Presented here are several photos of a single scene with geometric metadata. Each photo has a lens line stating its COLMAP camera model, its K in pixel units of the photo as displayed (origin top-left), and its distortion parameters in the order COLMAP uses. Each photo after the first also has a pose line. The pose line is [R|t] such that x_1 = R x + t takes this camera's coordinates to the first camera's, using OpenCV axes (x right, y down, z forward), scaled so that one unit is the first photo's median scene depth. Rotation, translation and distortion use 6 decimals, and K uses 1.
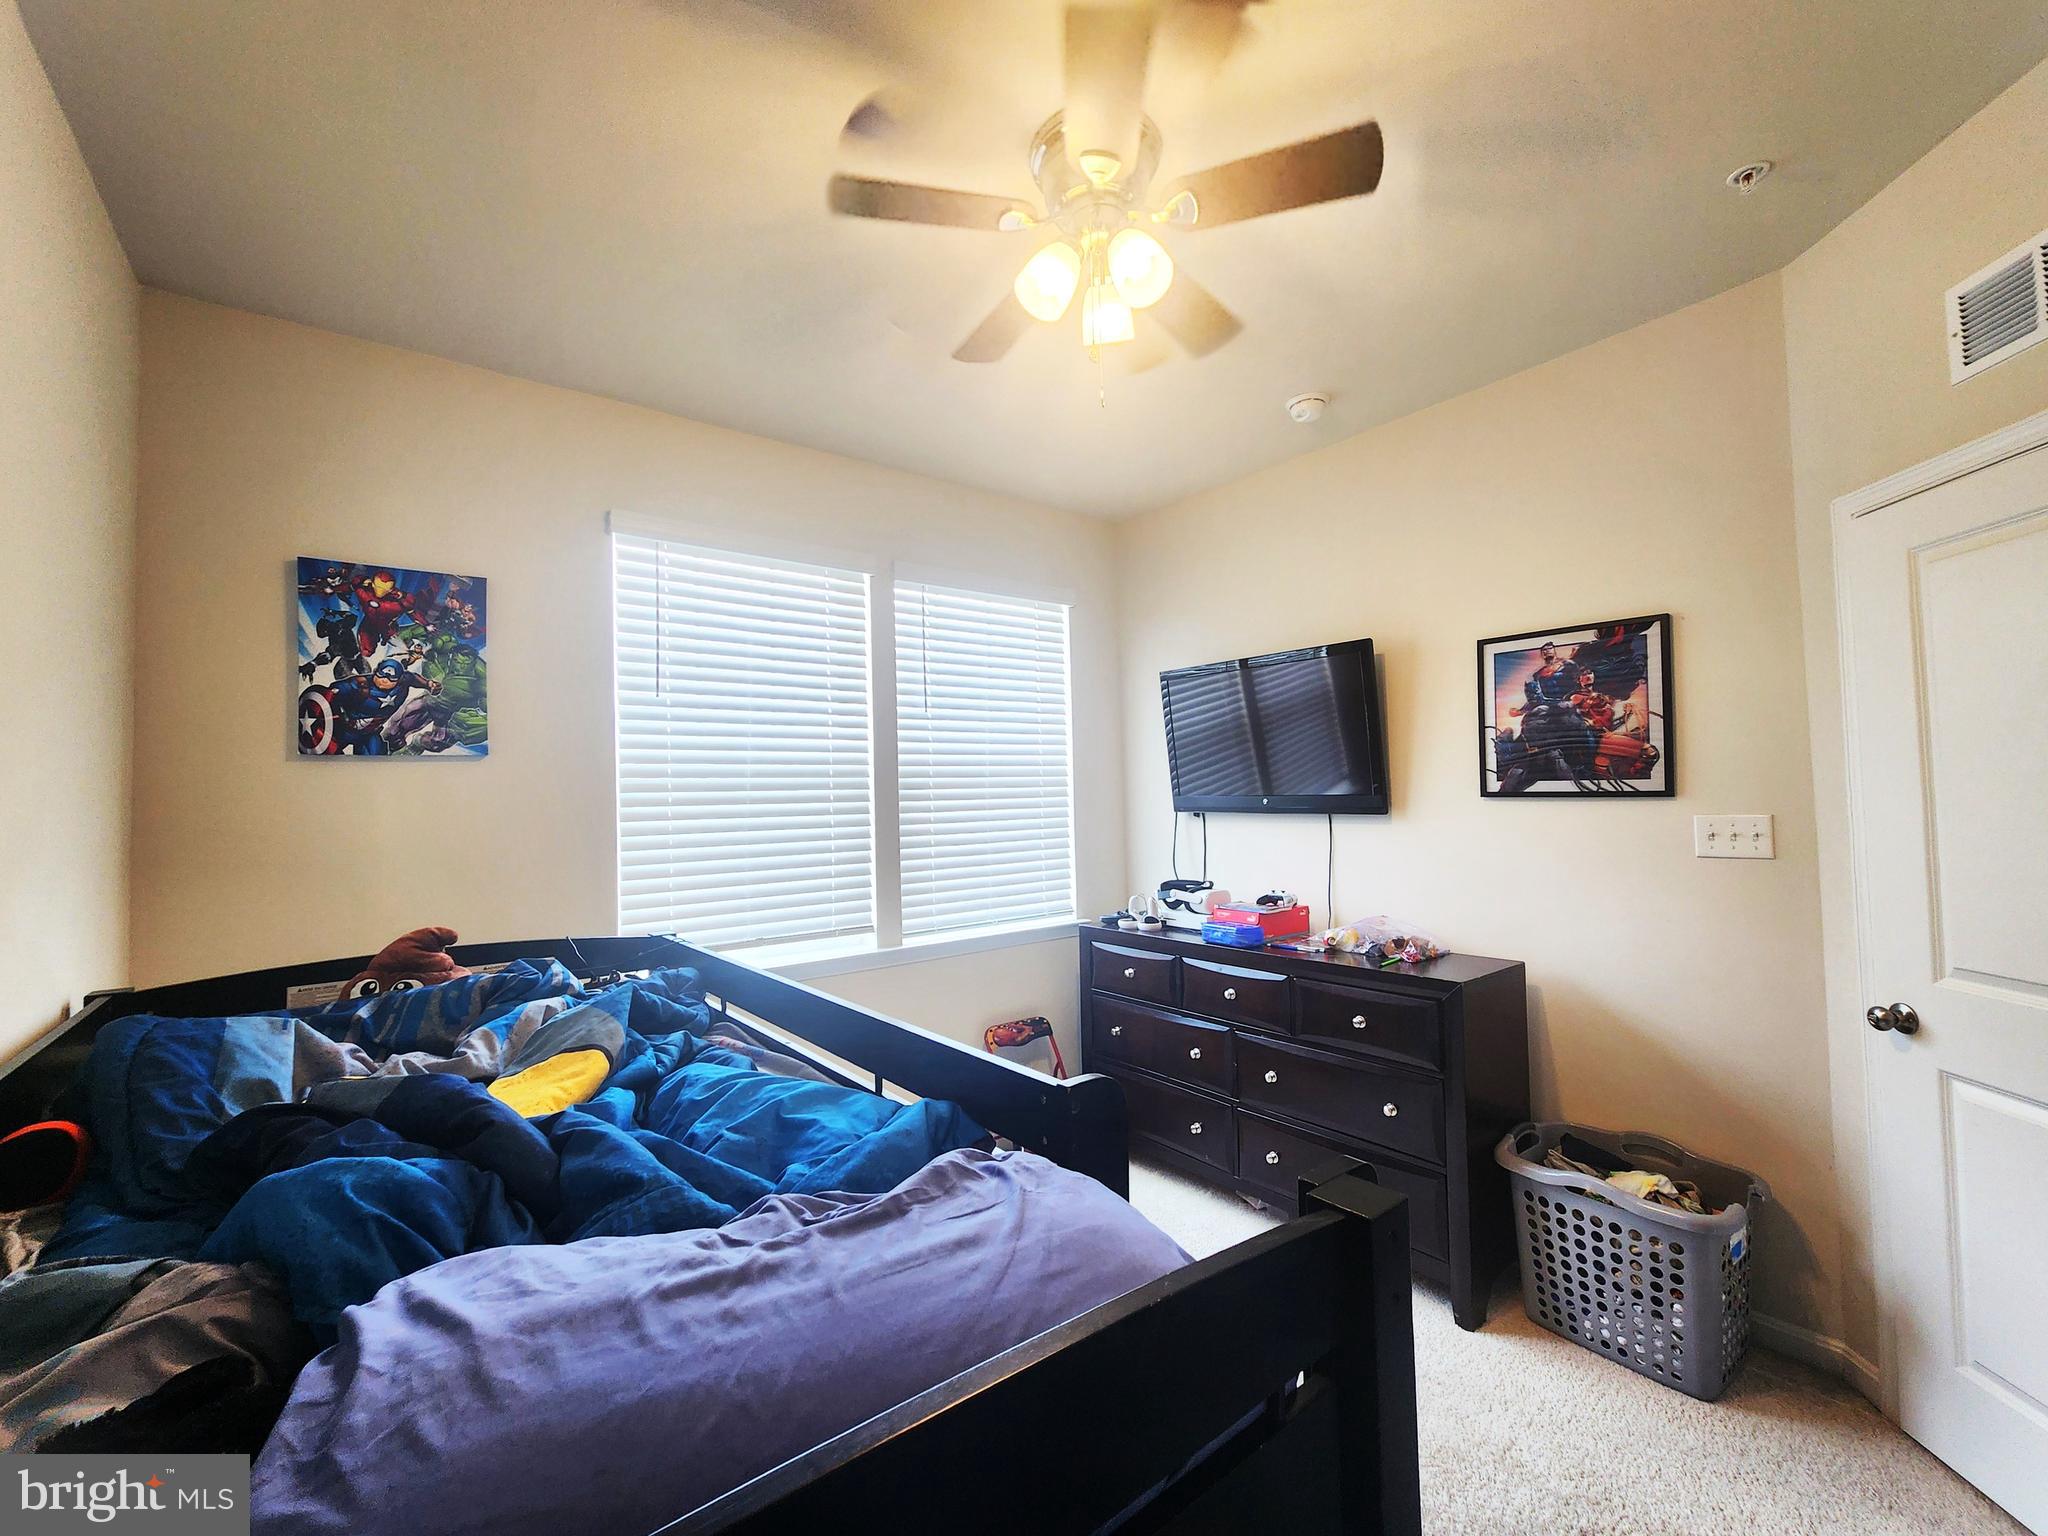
lens RADIAL K [[834.9, 0, 1023.1], [0, 834.9, 770.8], [0, 0, 1]] dist [-0.003610, 0.000031]
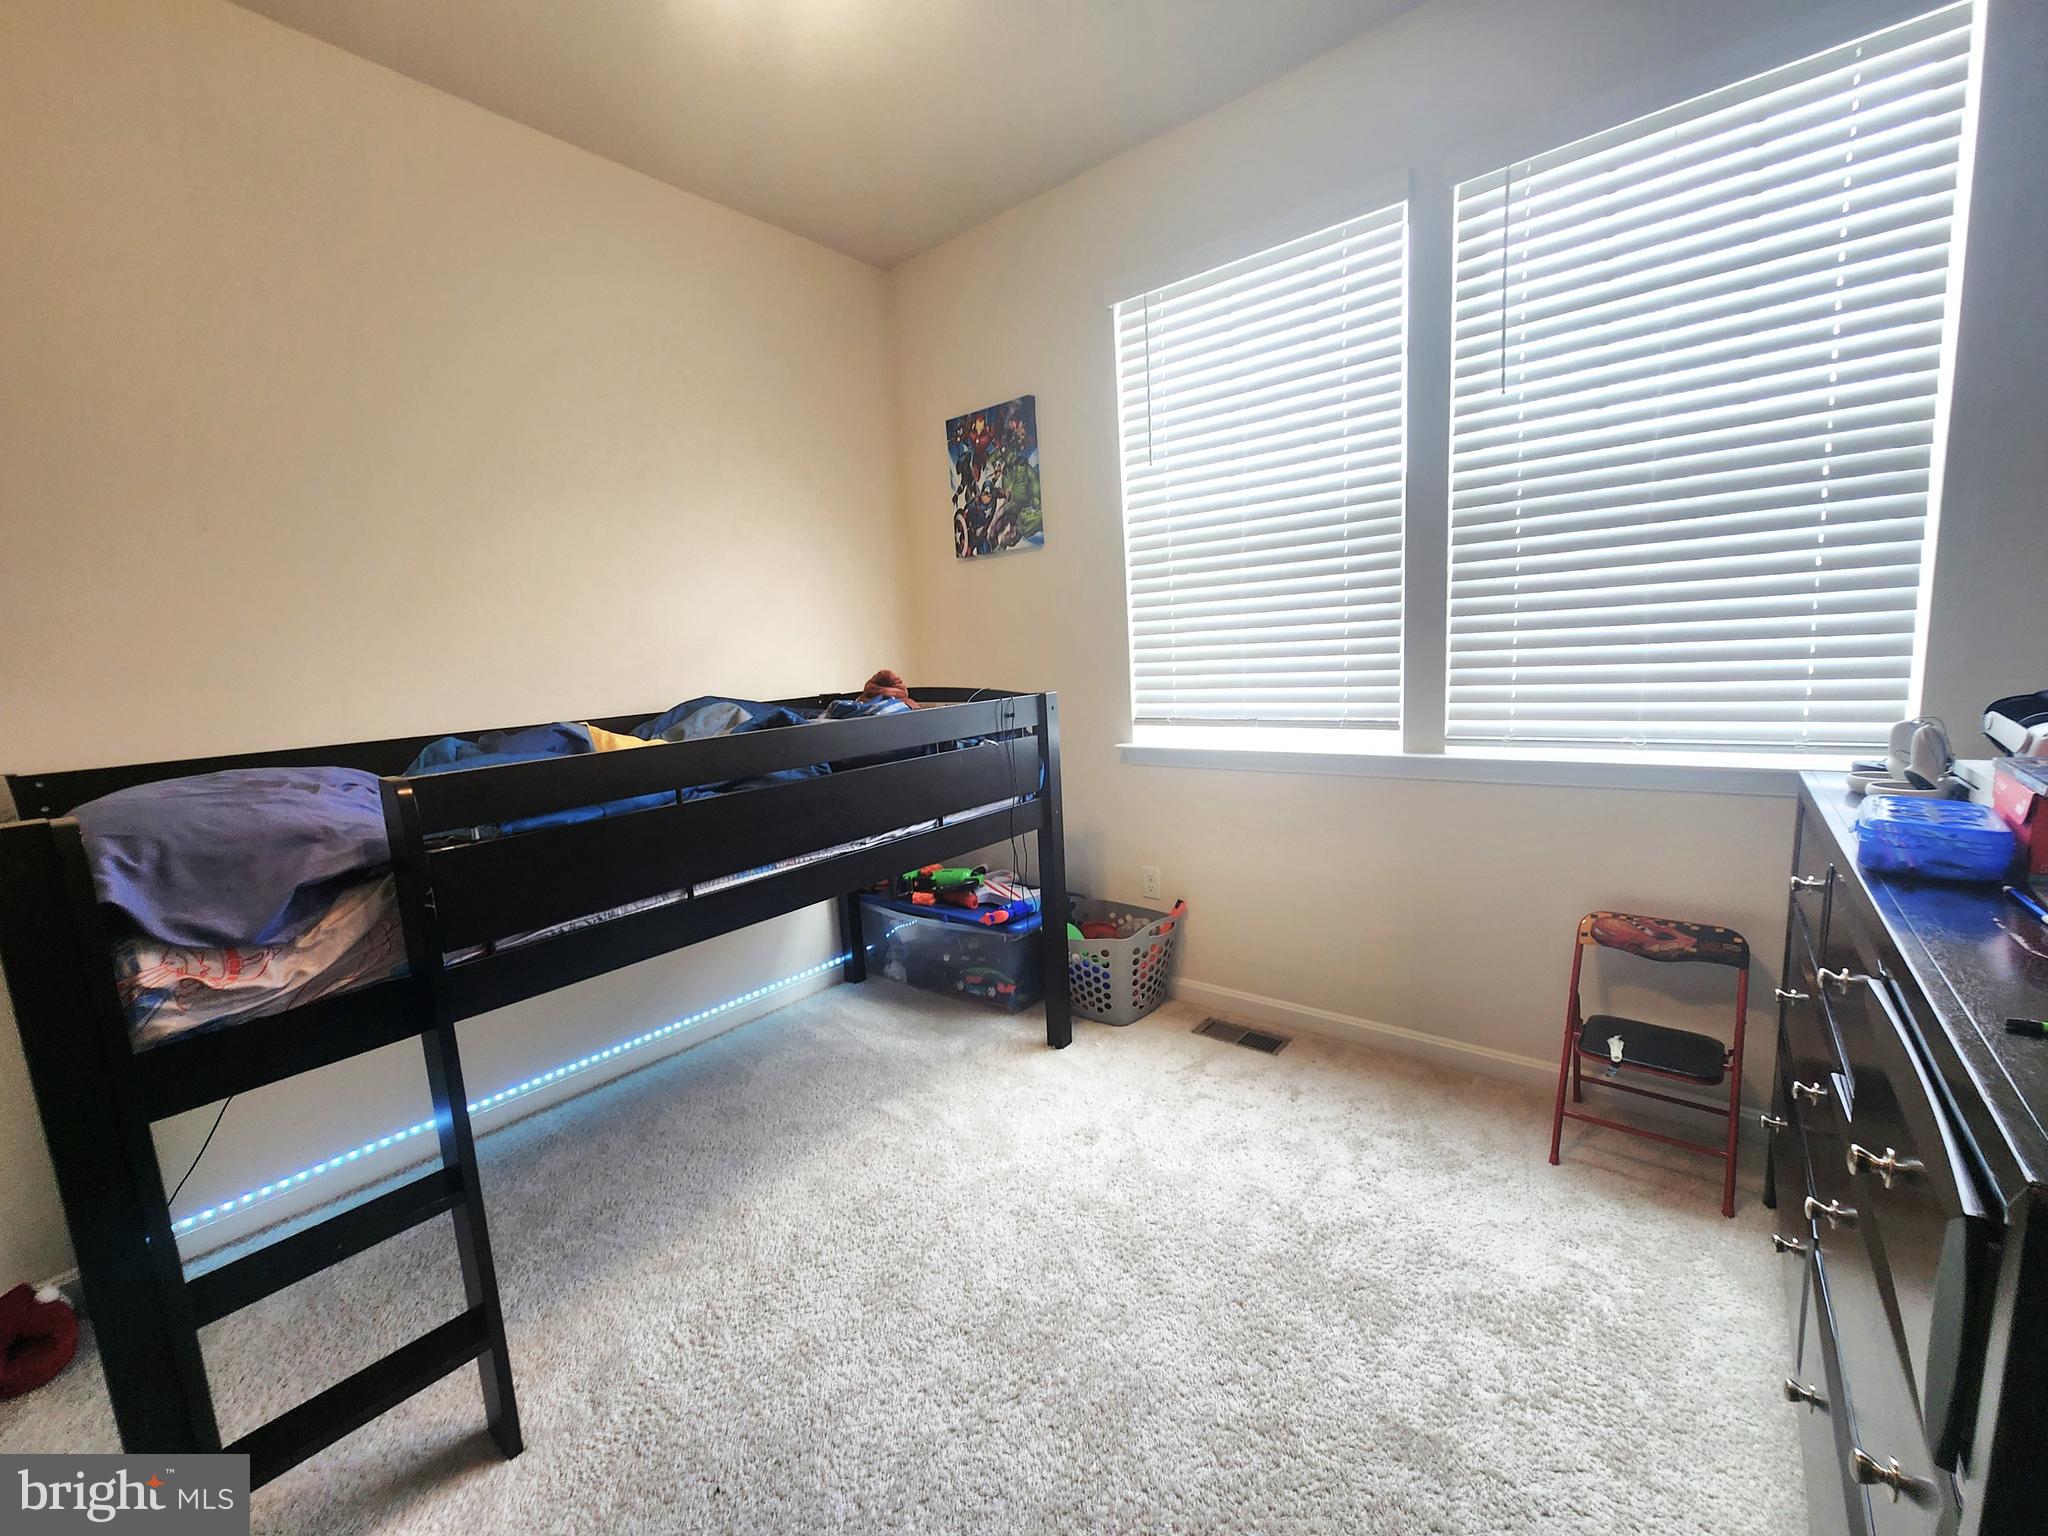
lens RADIAL K [[834.9, 0, 1025.1], [0, 834.9, 769.7], [0, 0, 1]] dist [-0.003610, 0.000031]
pose [[0.232164, 0.150333, -0.960989, 0.627748], [0.082065, 0.981434, 0.173357, 0.097253], [0.969209, -0.119111, 0.215516, 0.694908]]
